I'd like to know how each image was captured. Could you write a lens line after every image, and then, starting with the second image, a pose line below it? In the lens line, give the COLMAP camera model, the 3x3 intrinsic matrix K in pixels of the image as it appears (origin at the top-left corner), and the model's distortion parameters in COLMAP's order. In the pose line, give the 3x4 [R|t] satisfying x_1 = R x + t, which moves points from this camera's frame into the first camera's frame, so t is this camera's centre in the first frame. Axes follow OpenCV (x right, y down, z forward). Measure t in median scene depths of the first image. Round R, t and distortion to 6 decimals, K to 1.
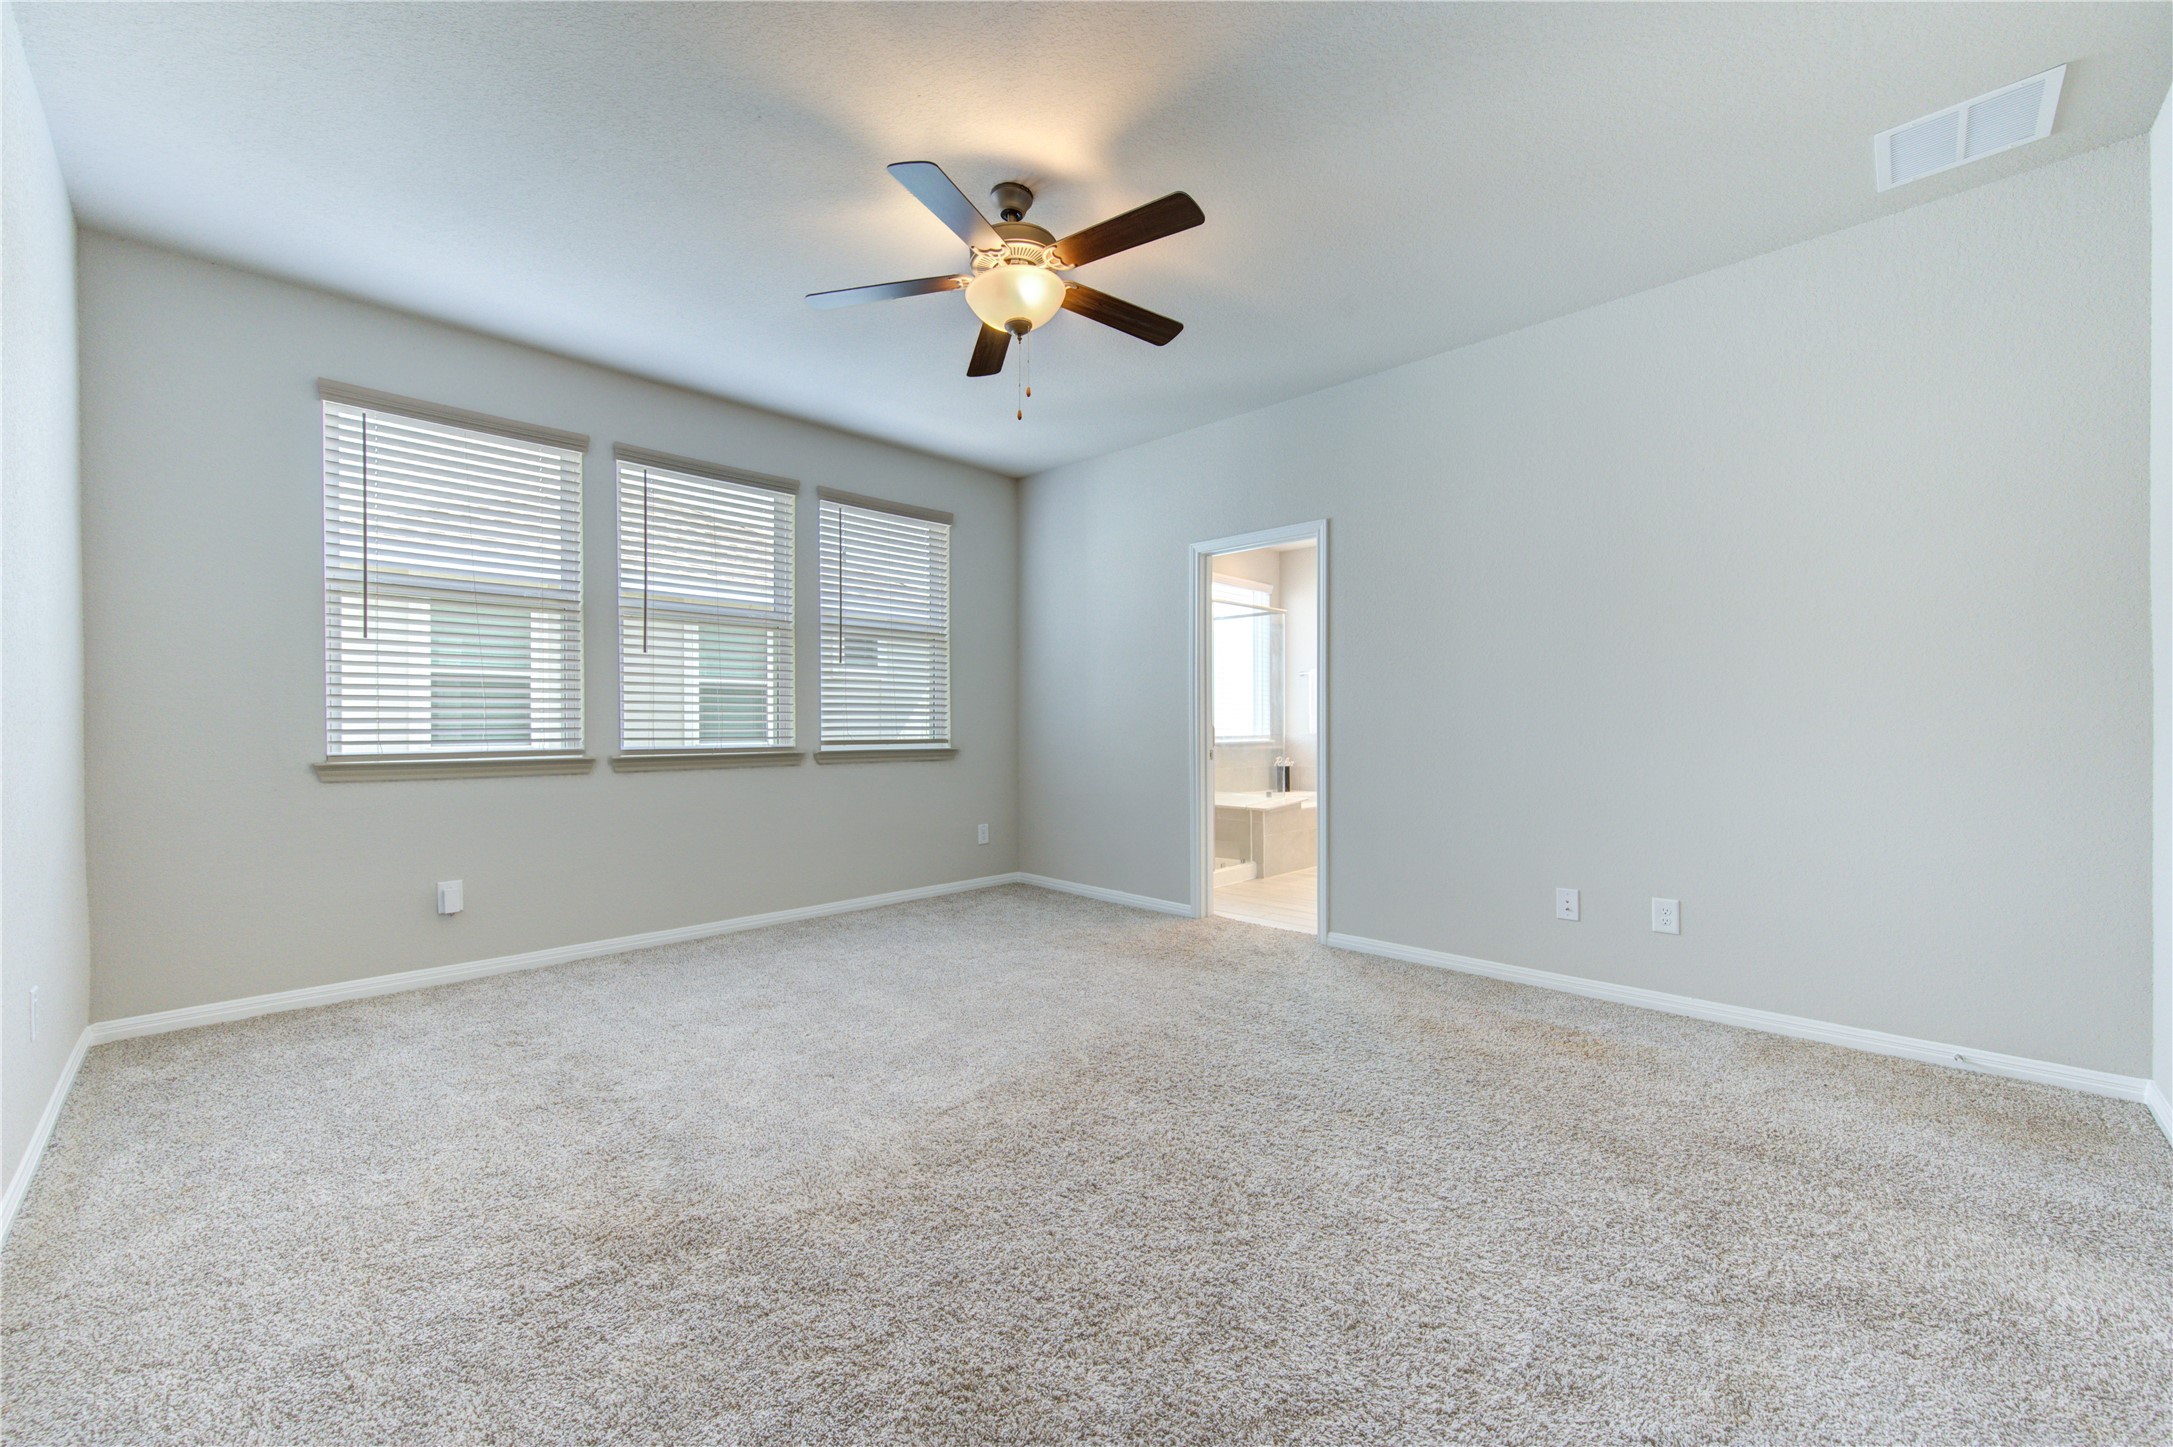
lens RADIAL K [[858.6, 0, 1084.3], [0, 858.6, 728.4], [0, 0, 1]] dist [0.001756, -0.000090]
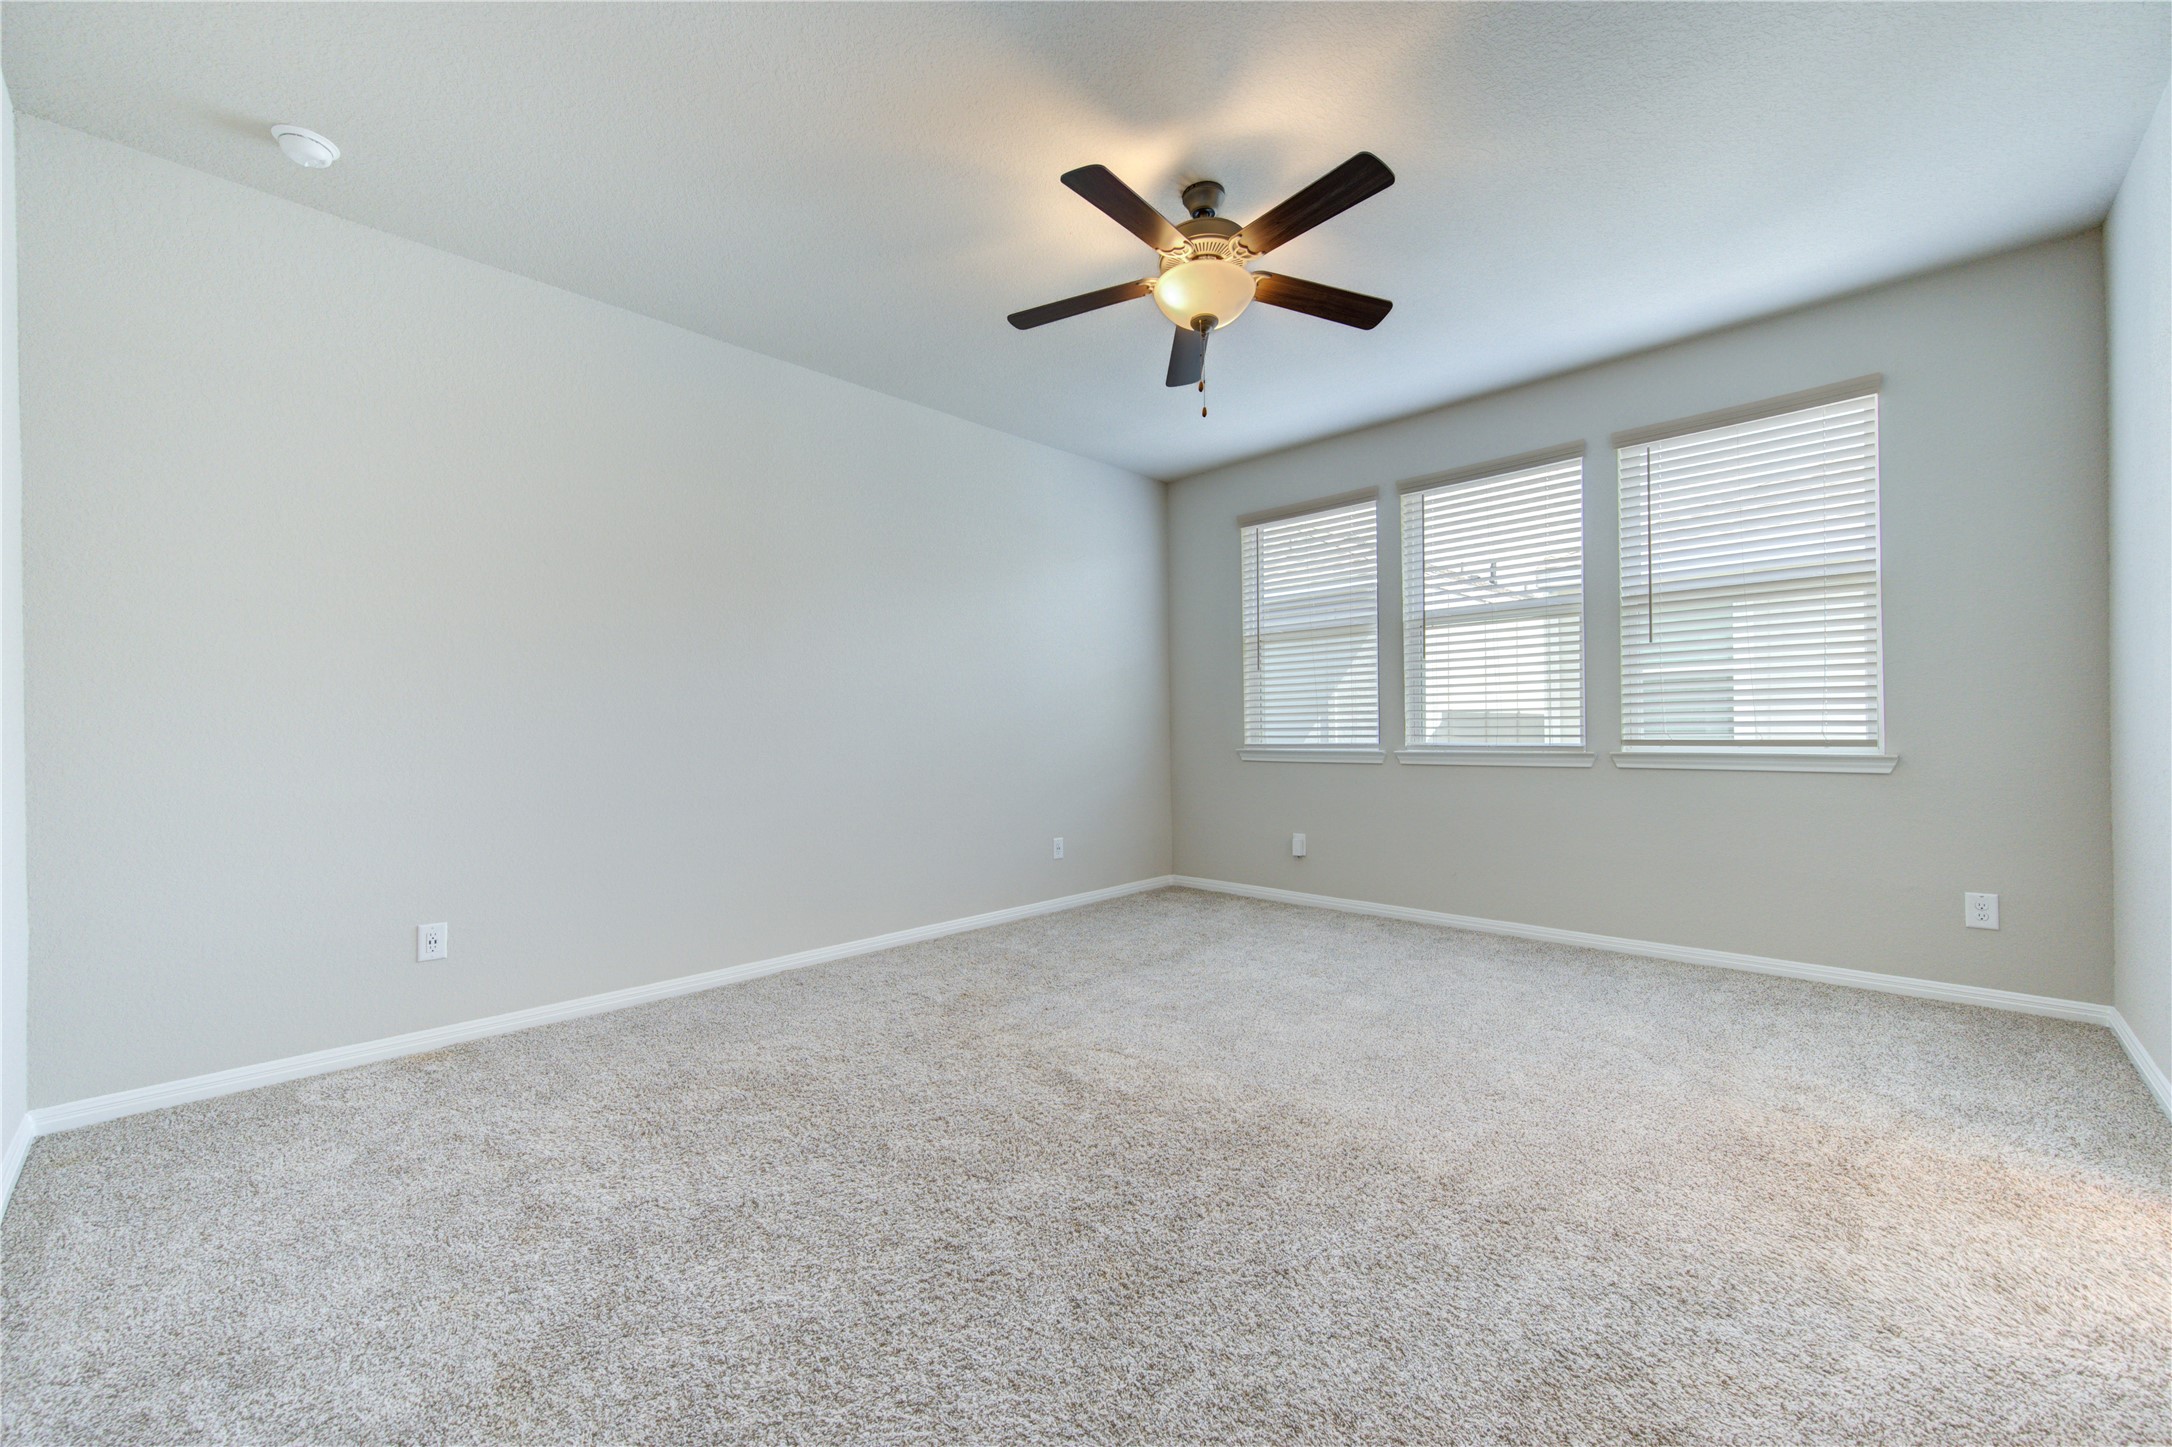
lens RADIAL K [[841.4, 0, 1086.0], [0, 841.4, 723.5], [0, 0, 1]] dist [-0.000035, -0.000217]
pose [[0.005337, -0.006238, -0.999966, 0.571750], [0.006917, 0.999957, -0.006201, 0.000170], [0.999962, -0.006884, 0.005380, 0.547867]]
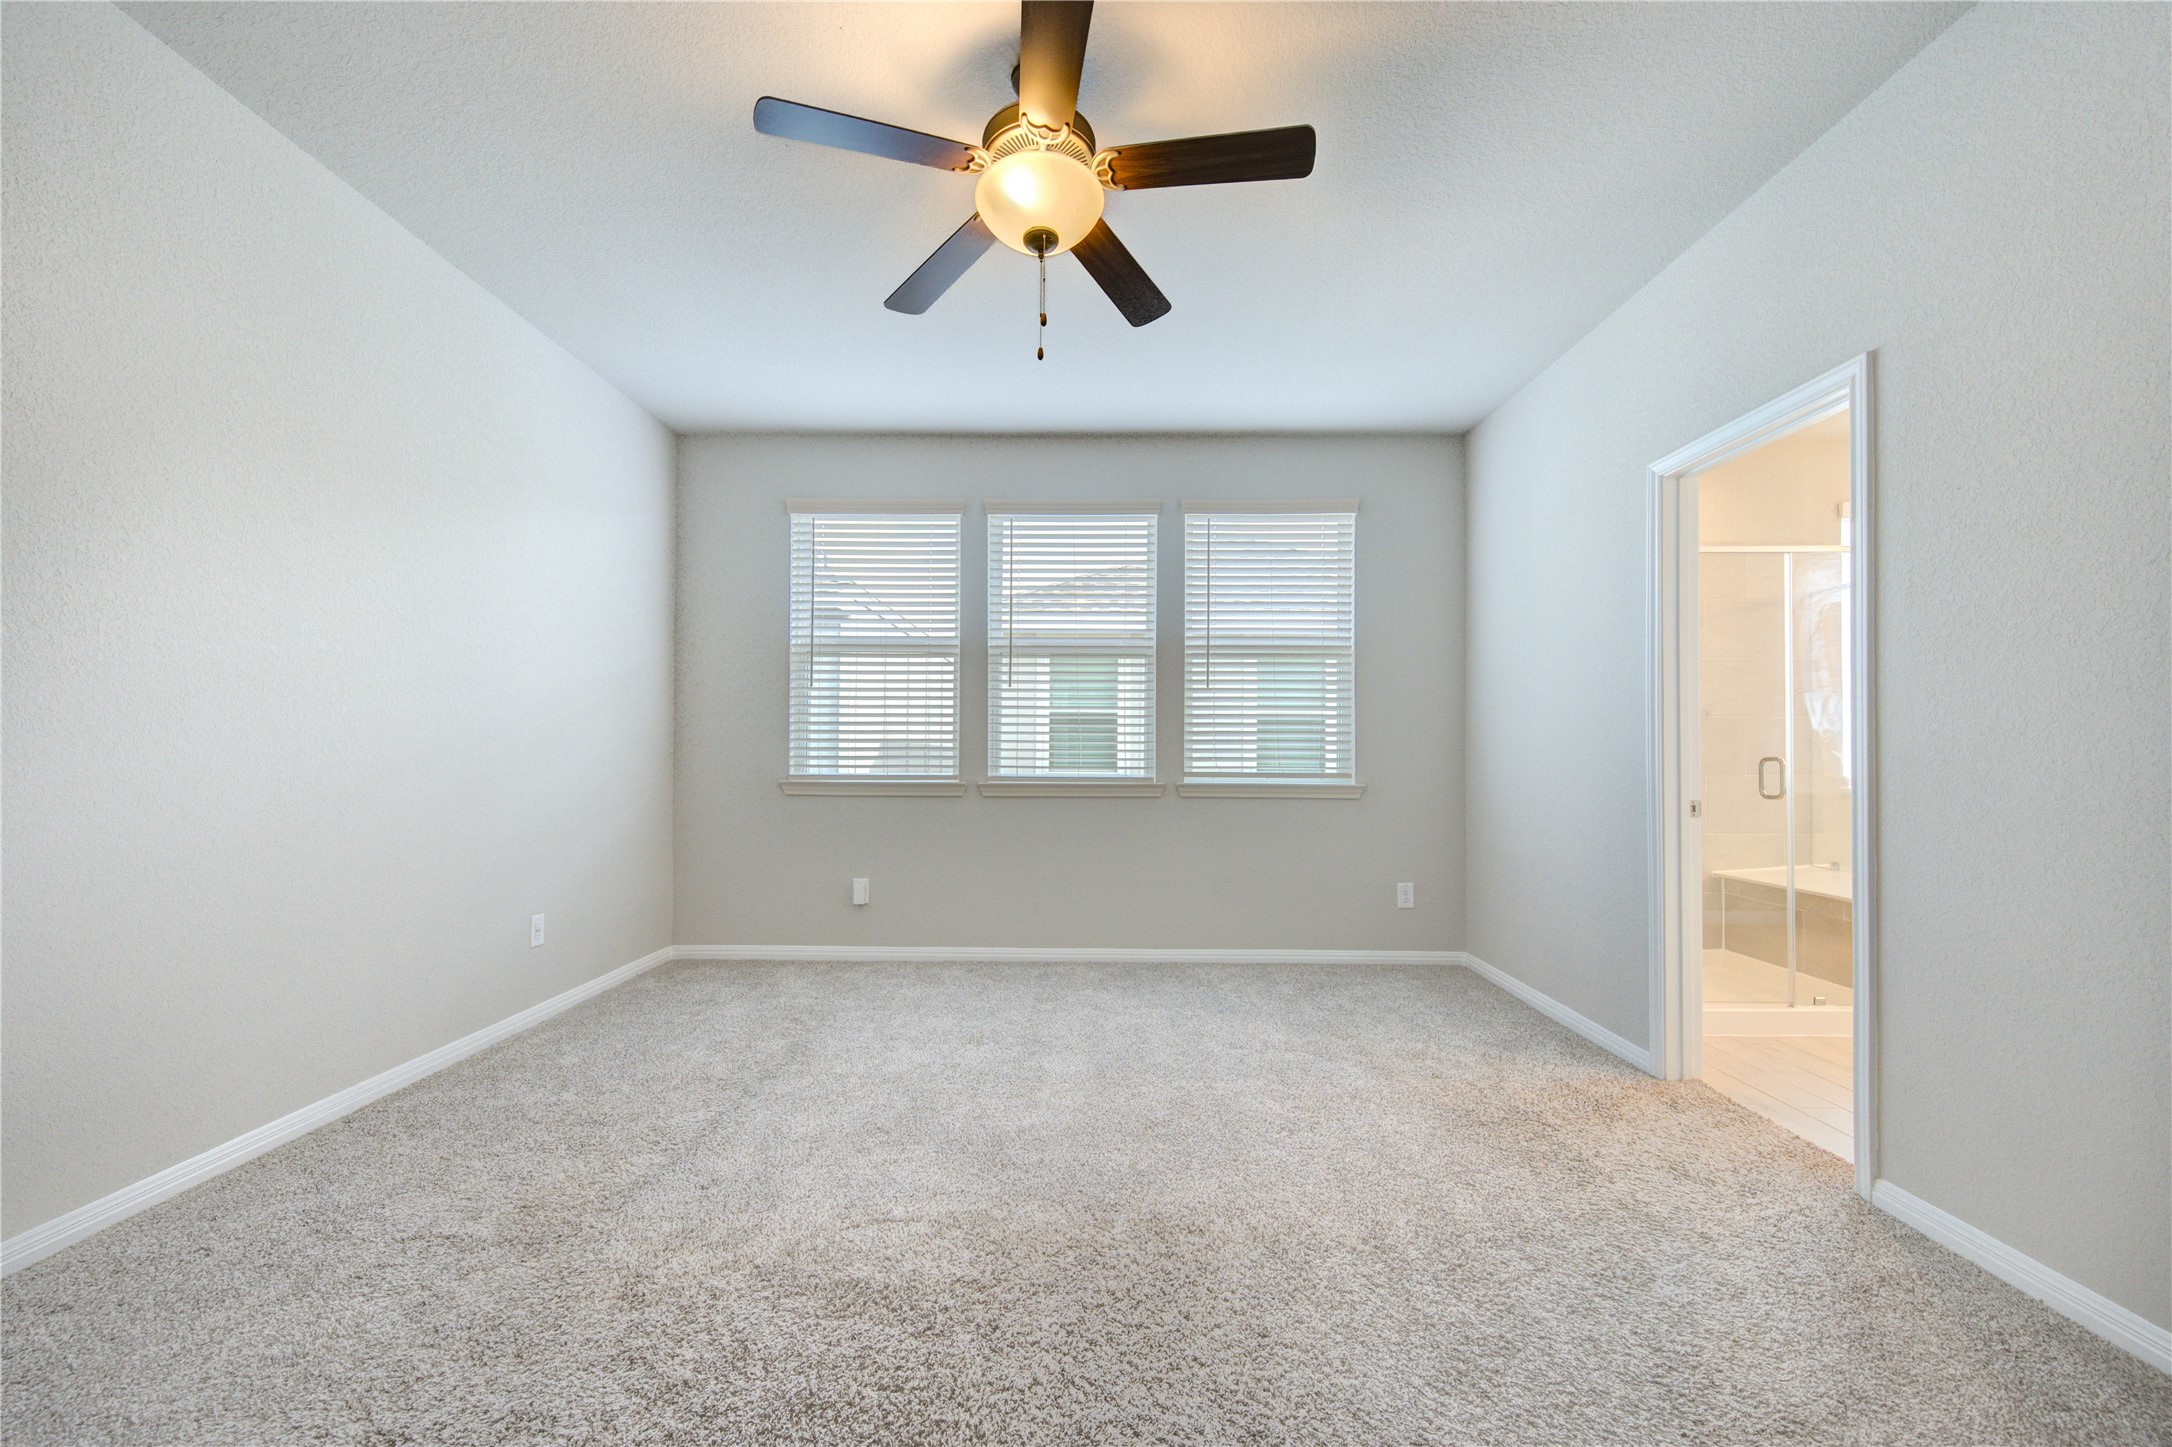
lens RADIAL K [[852.6, 0, 1081.5], [0, 852.6, 742.3], [0, 0, 1]] dist [0.000118, -0.000387]
pose [[0.691479, -0.005688, -0.722374, 0.322103], [-0.010151, 0.999794, -0.017590, -0.000697], [0.722325, 0.019496, 0.691279, 0.321770]]
